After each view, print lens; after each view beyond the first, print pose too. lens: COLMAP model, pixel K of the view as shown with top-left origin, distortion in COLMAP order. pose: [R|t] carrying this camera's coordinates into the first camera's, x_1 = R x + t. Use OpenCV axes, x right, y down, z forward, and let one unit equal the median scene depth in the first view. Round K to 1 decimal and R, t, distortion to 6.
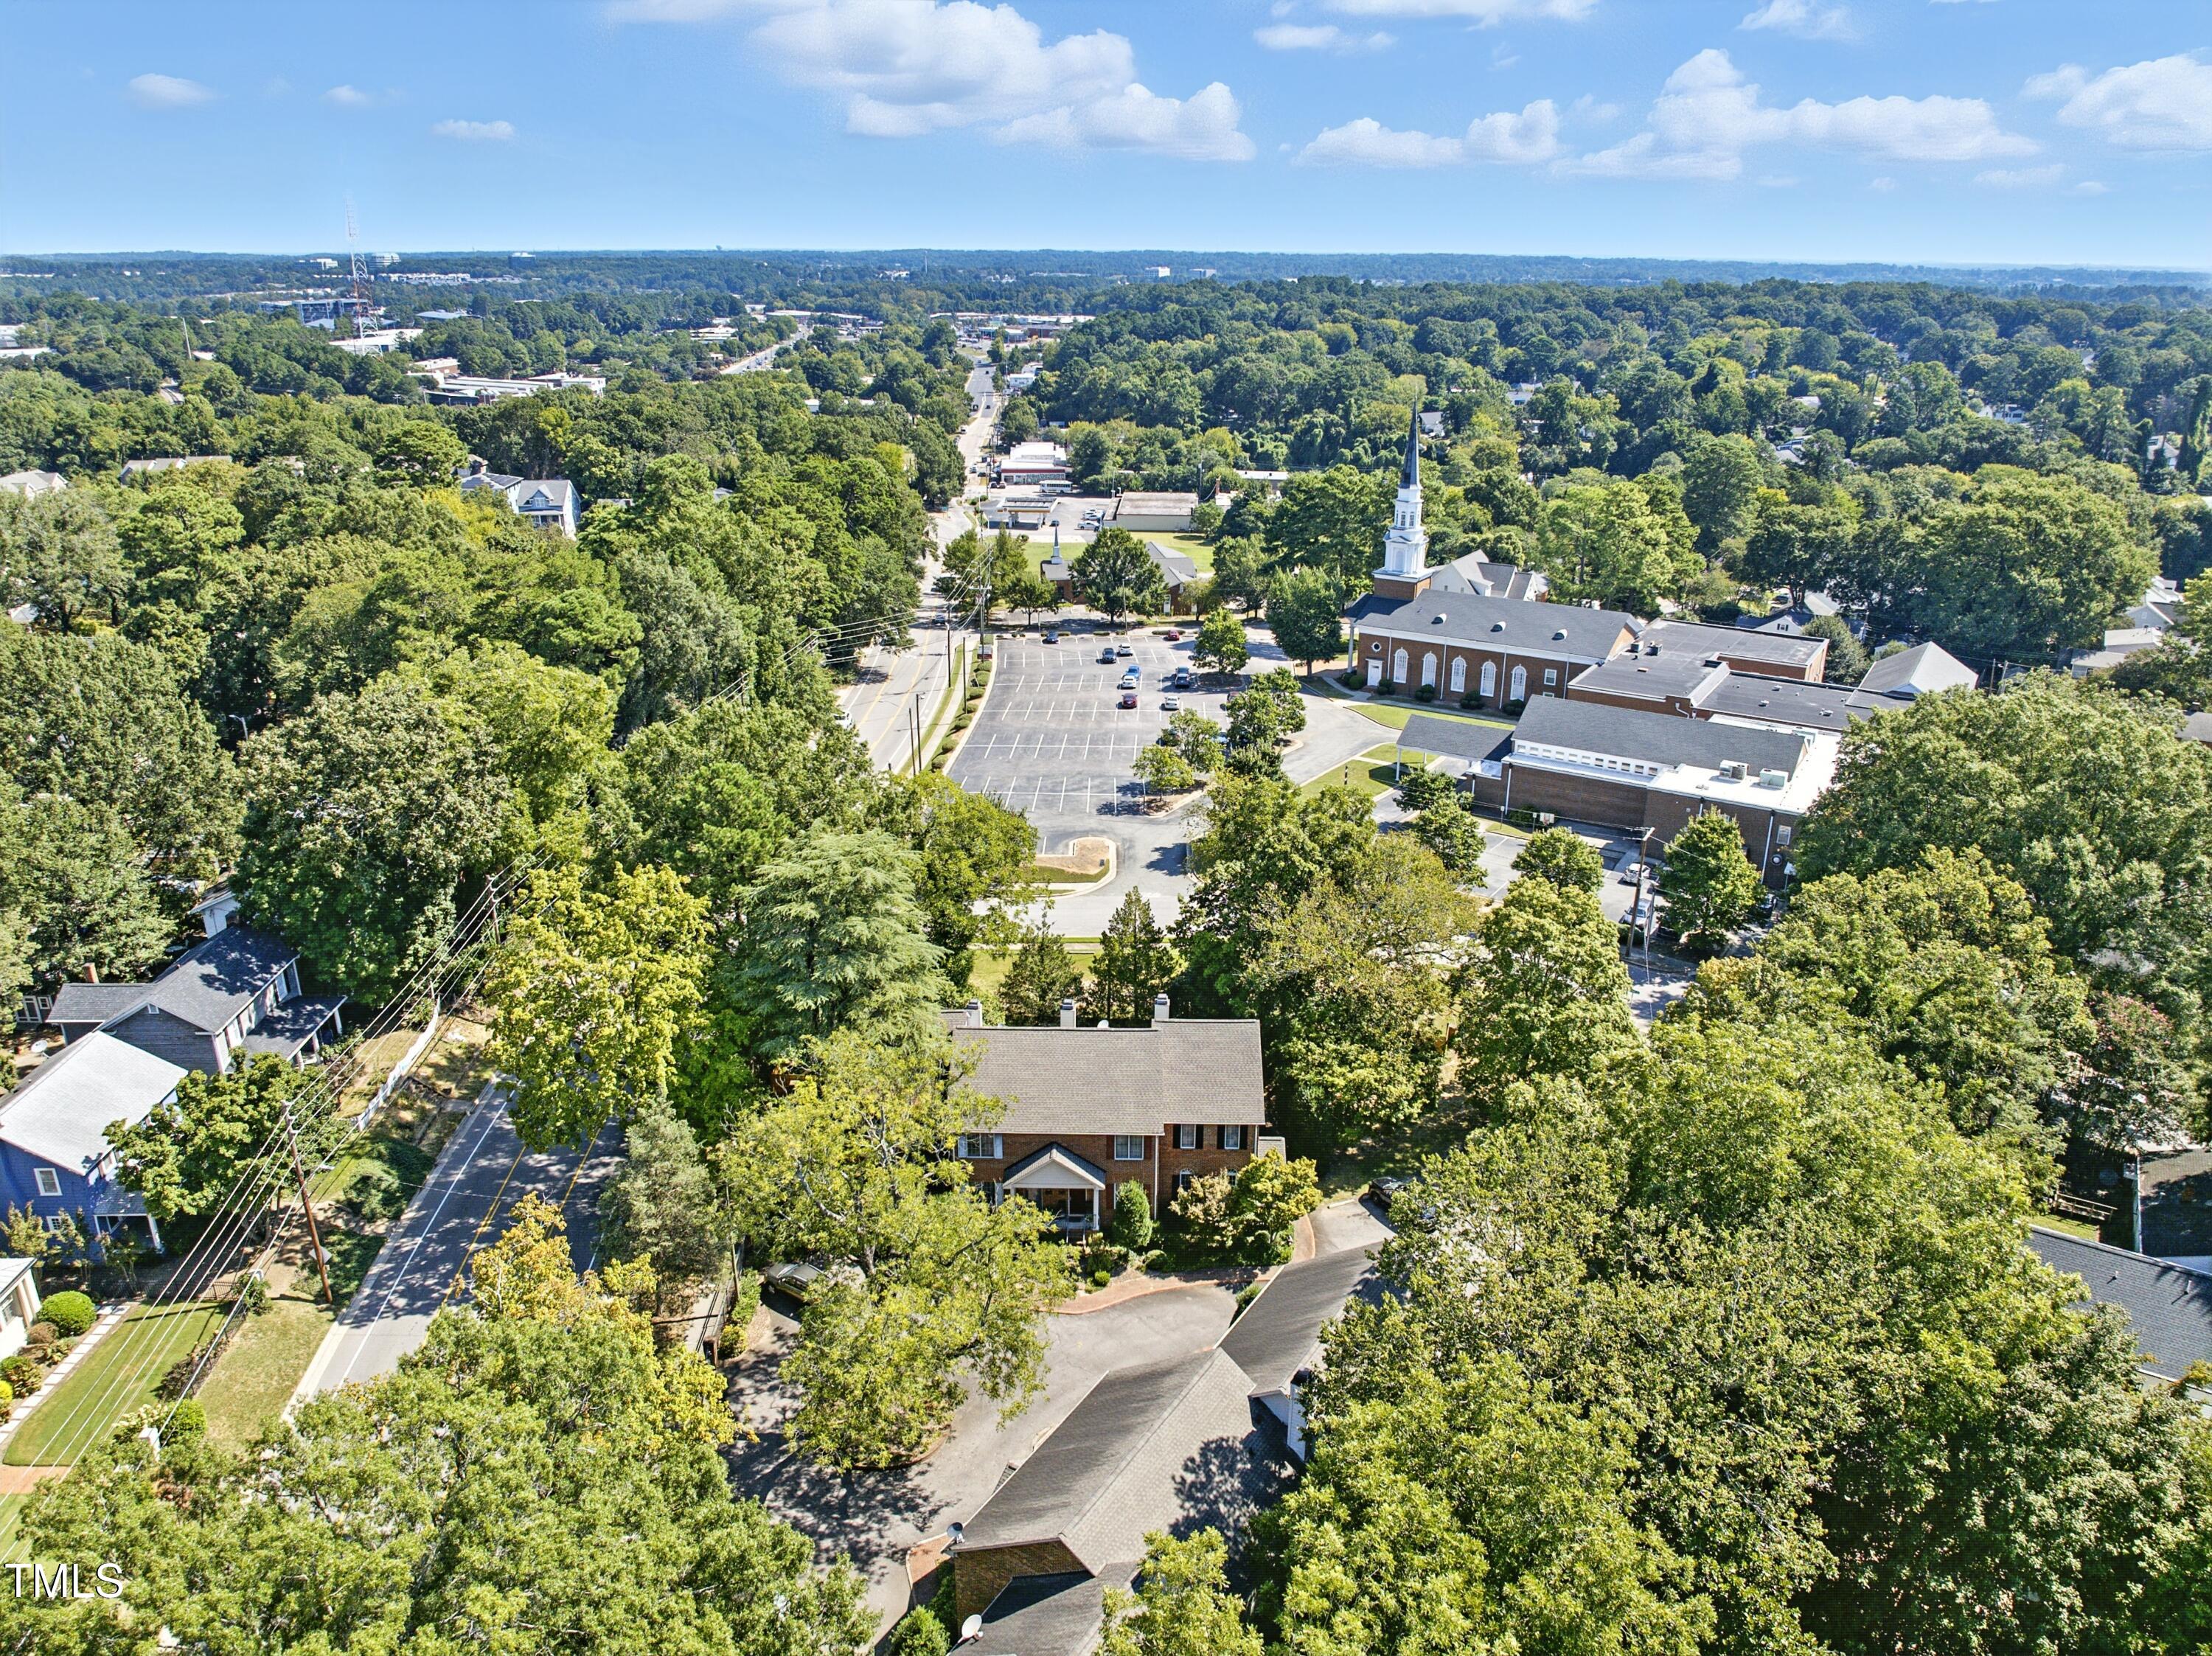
lens RADIAL K [[1568.0, 0, 1127.7], [0, 1568.0, 816.4], [0, 0, 1]] dist [-0.050044, 0.018956]
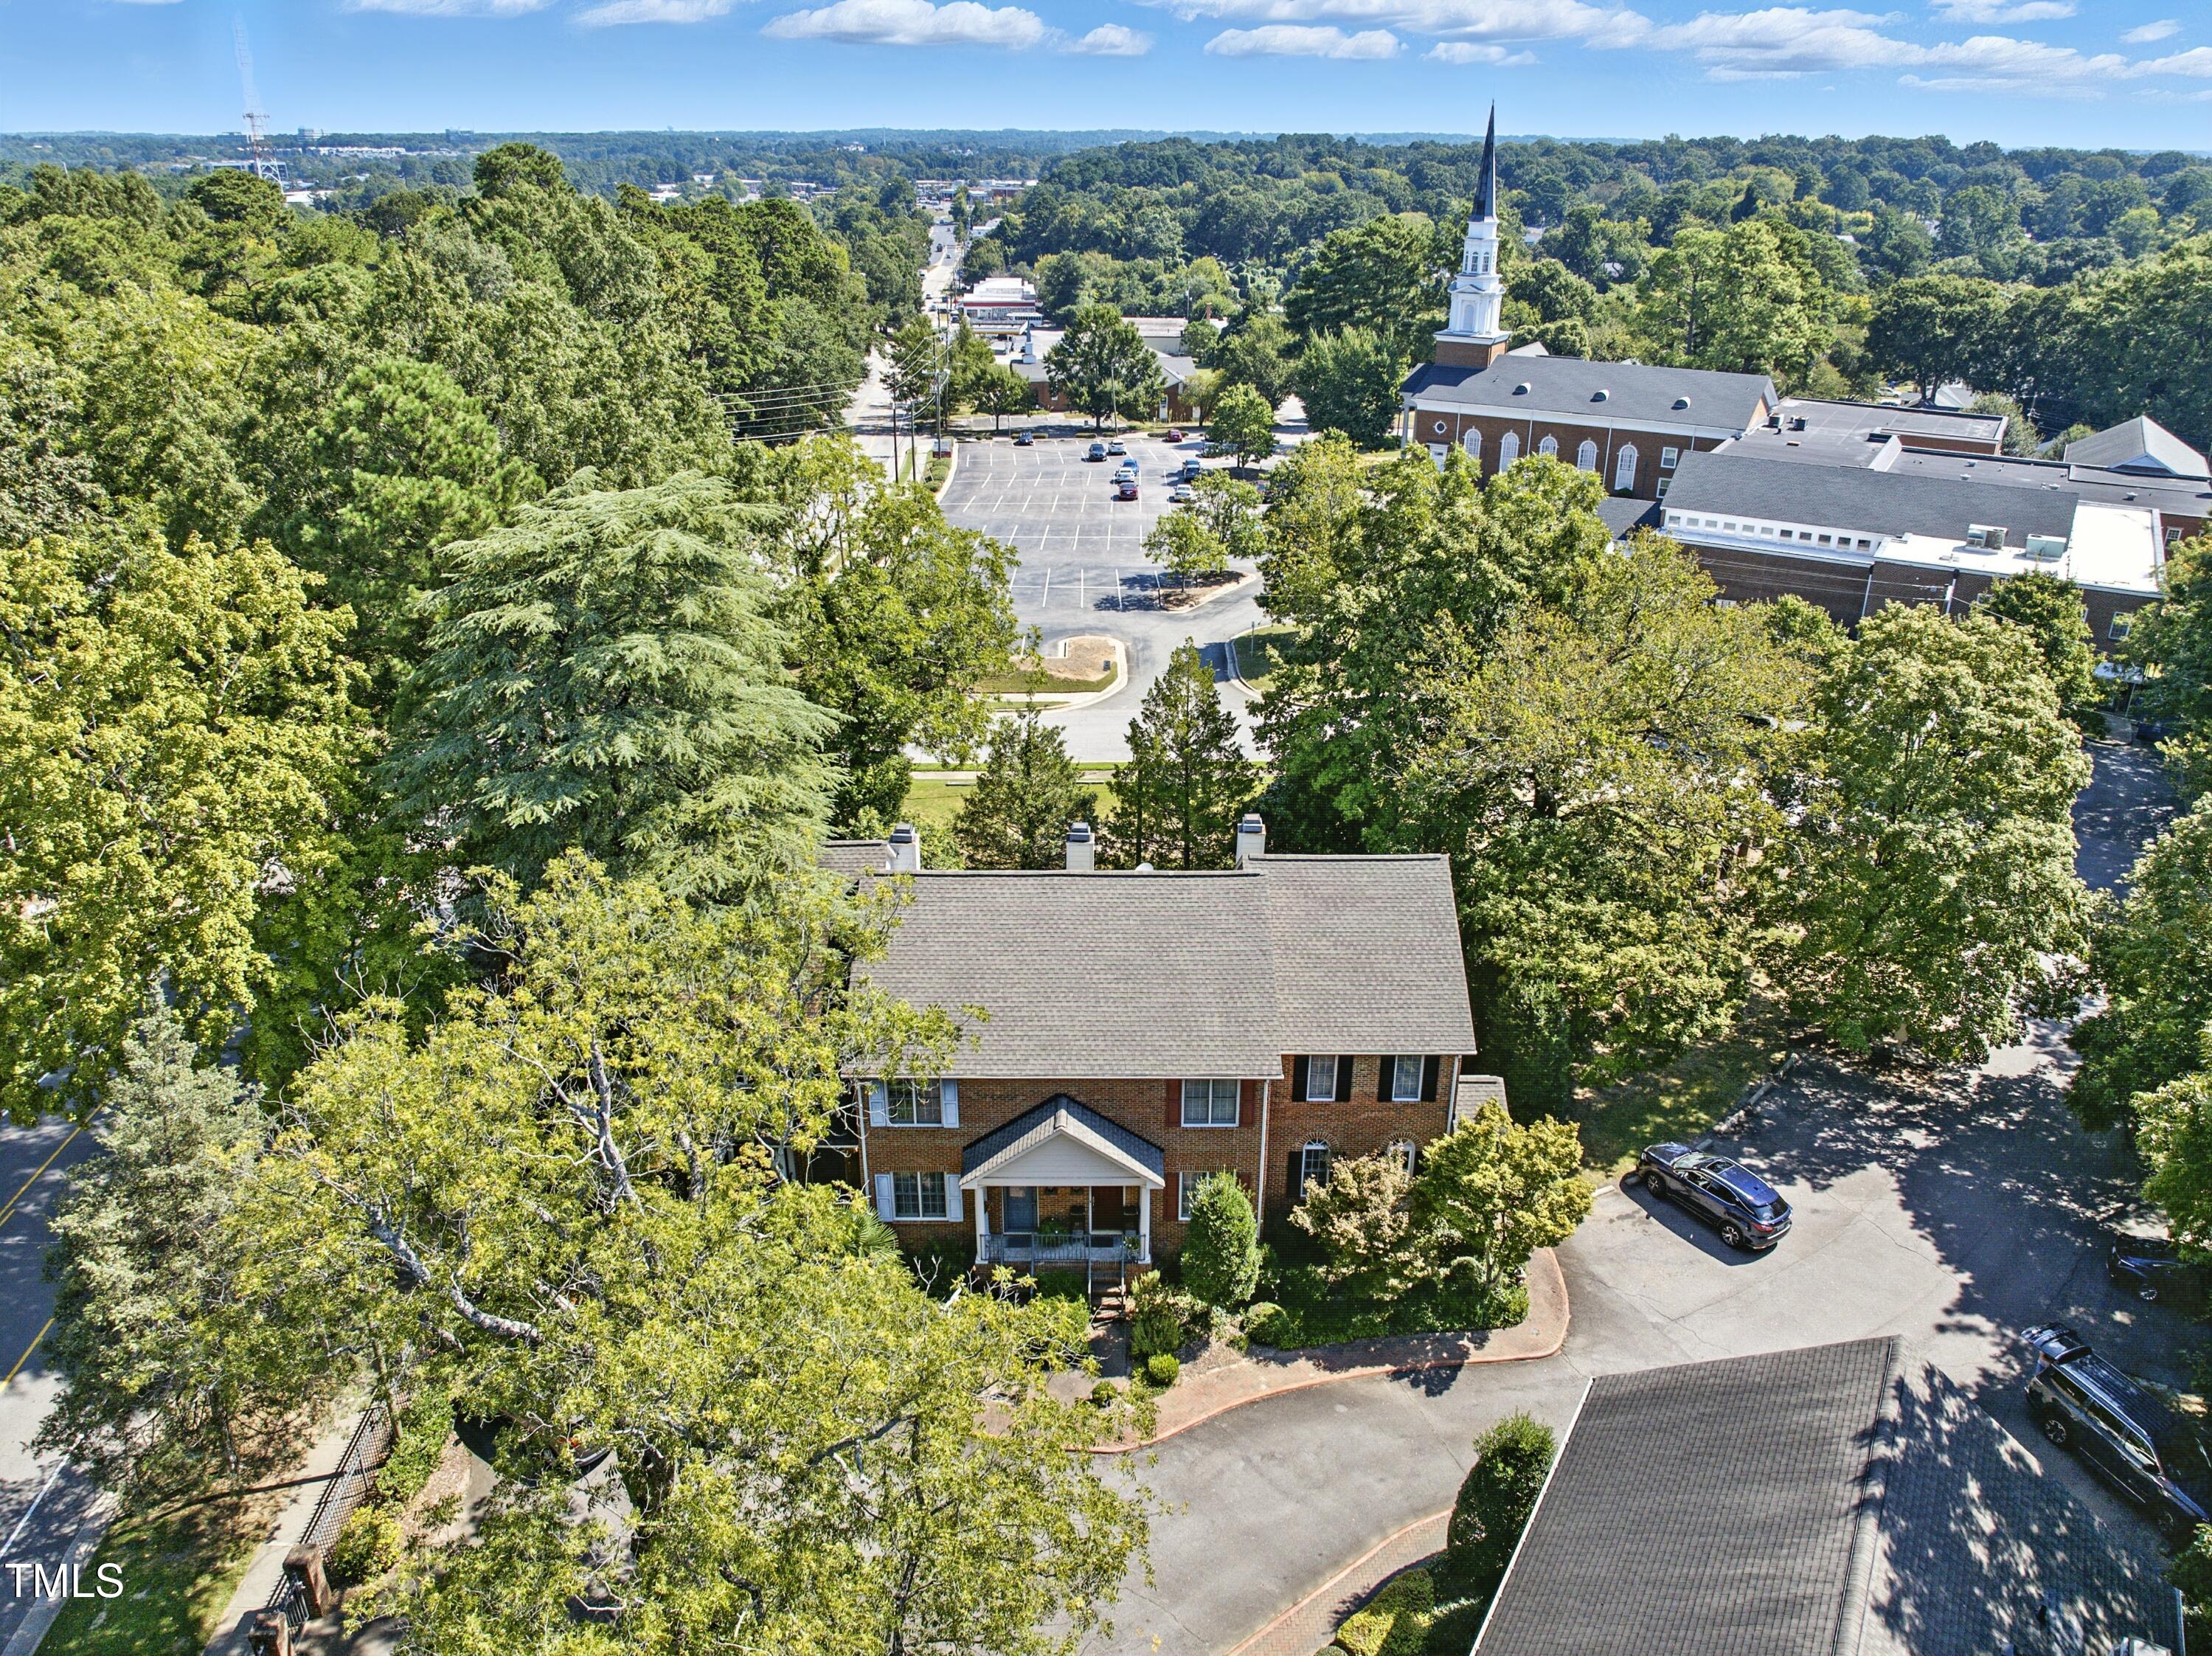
lens RADIAL K [[1568.1, 0, 1120.7], [0, 1568.1, 816.6], [0, 0, 1]] dist [-0.050044, 0.018956]
pose [[0.999864, -0.008979, 0.013804, -0.016506], [0.008094, 0.997985, 0.062925, 0.042575], [-0.014341, -0.062805, 0.997923, 0.244247]]
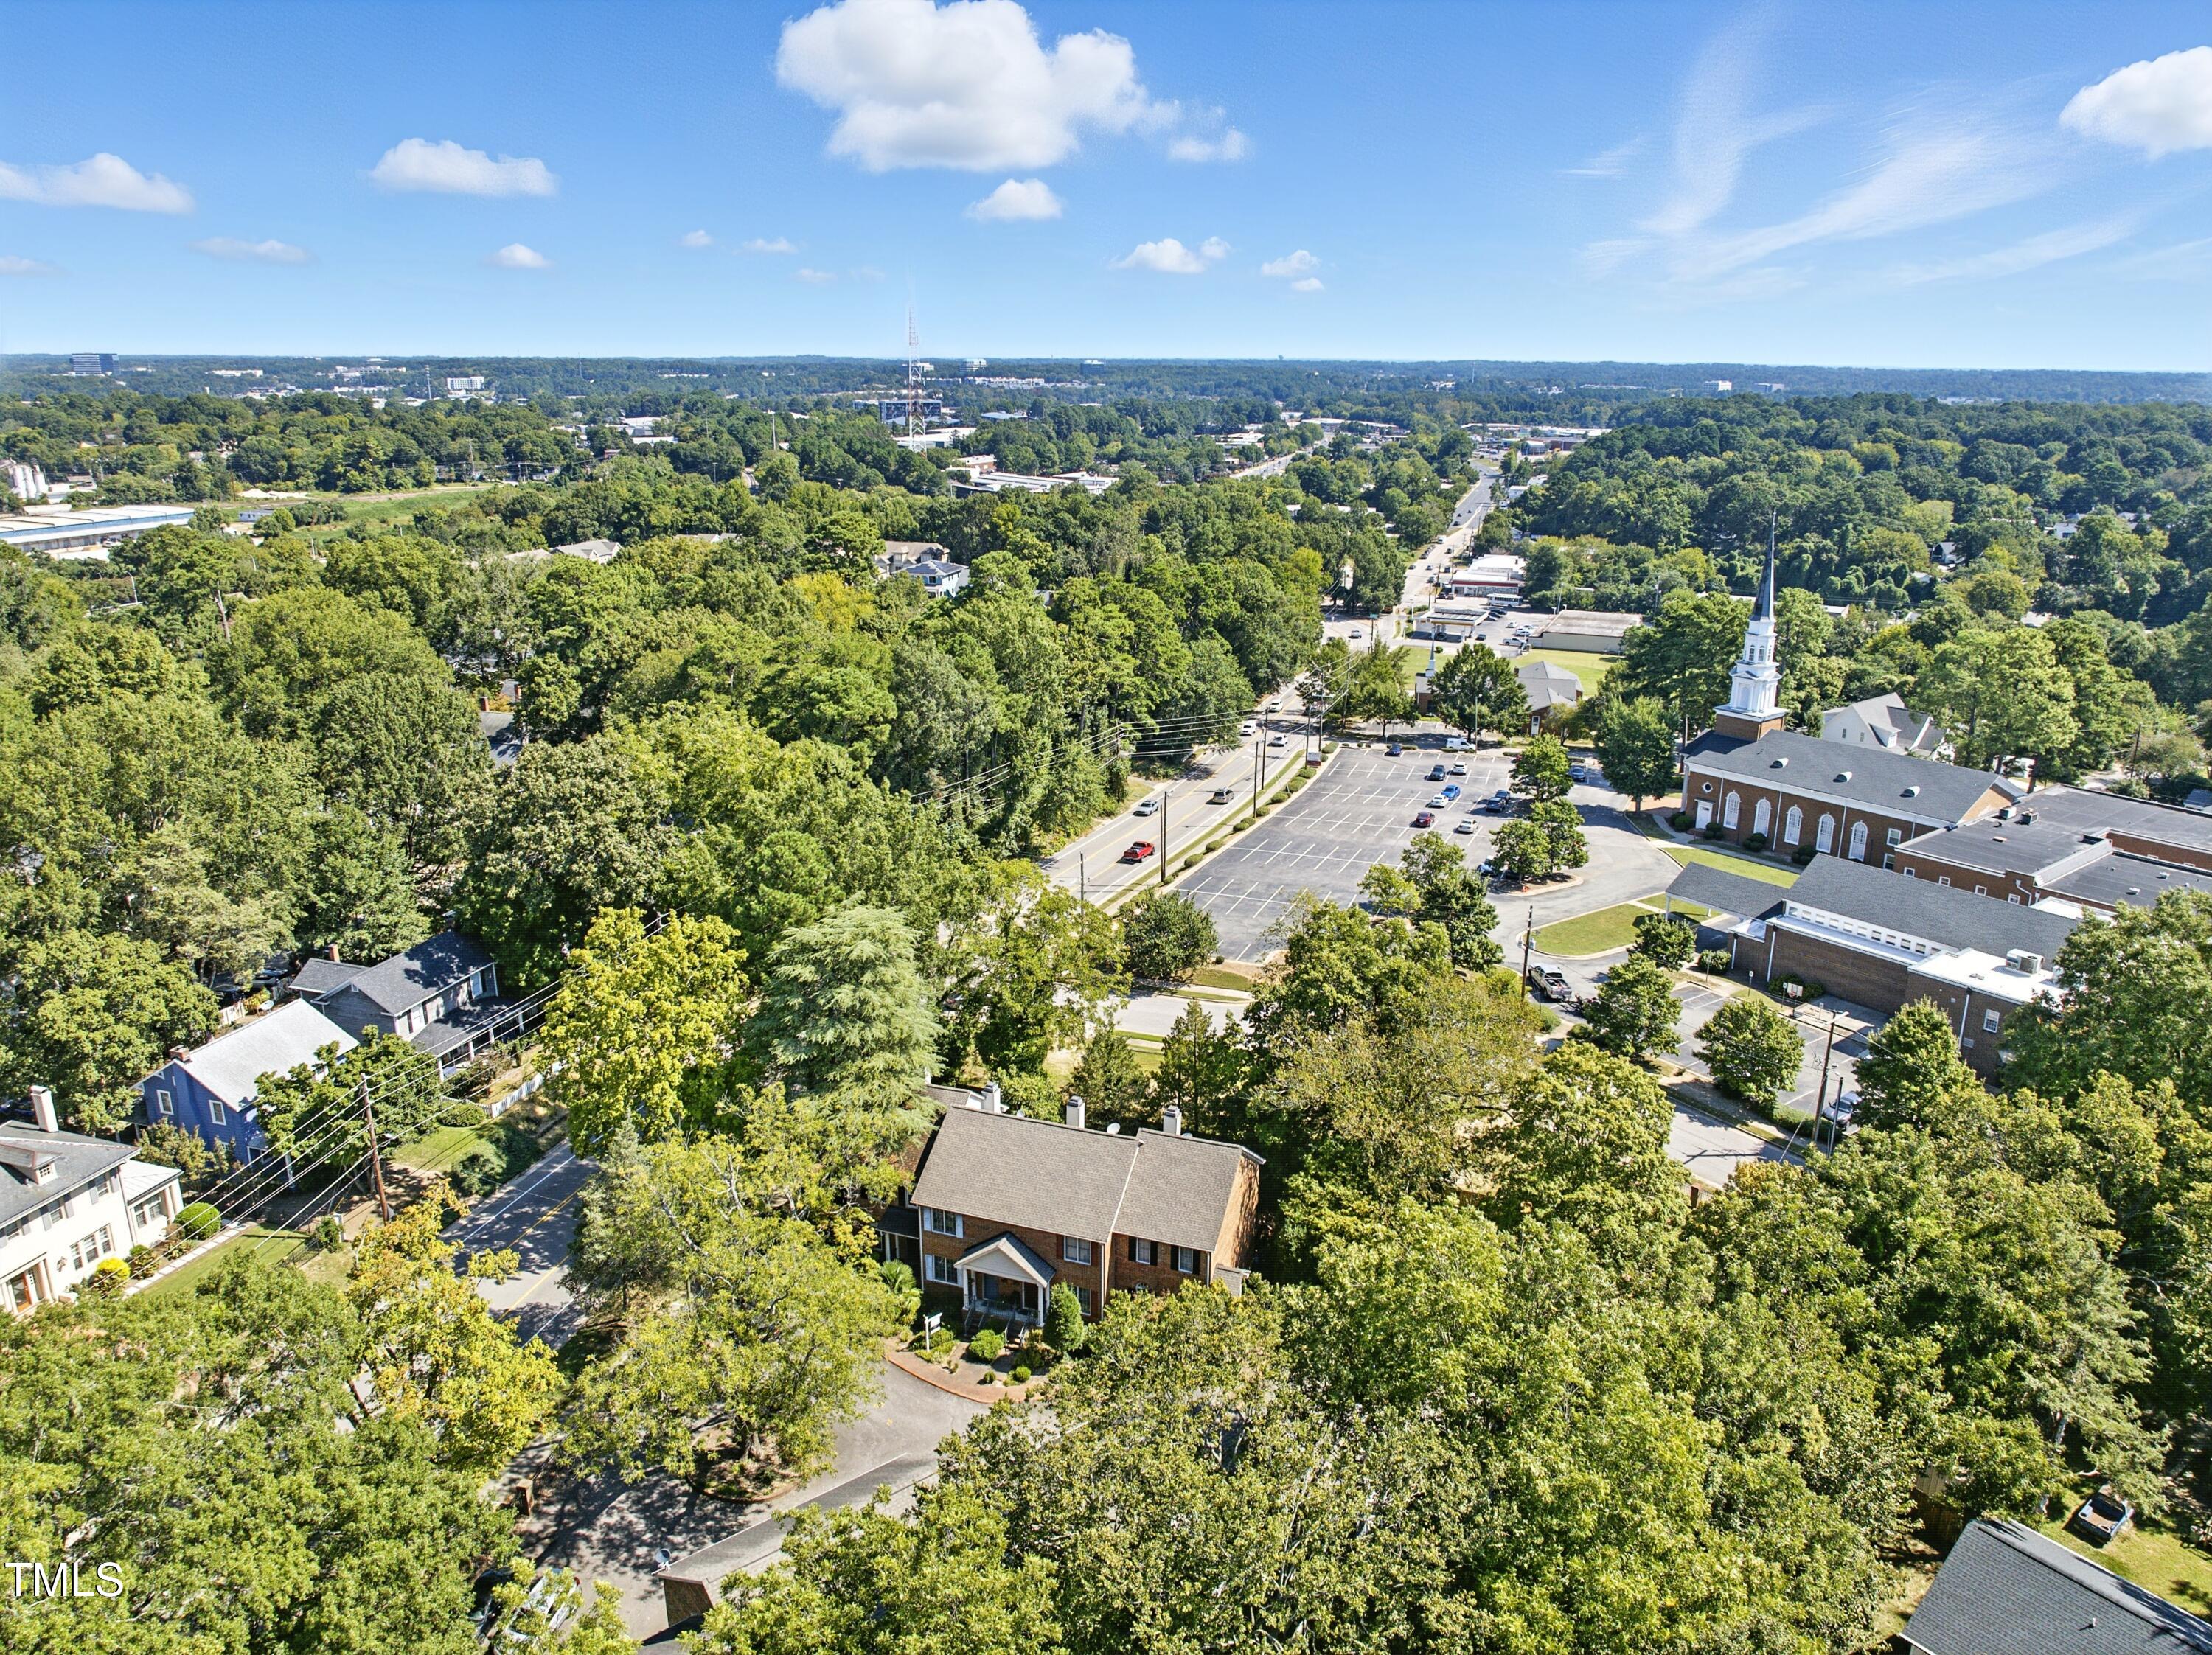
lens RADIAL K [[1567.9, 0, 1123.2], [0, 1567.9, 825.5], [0, 0, 1]] dist [-0.050044, 0.018956]
pose [[0.941011, 0.095935, -0.324490, 0.158598], [-0.114903, 0.992581, -0.039762, -0.010959], [0.318268, 0.074701, 0.945053, 0.019811]]
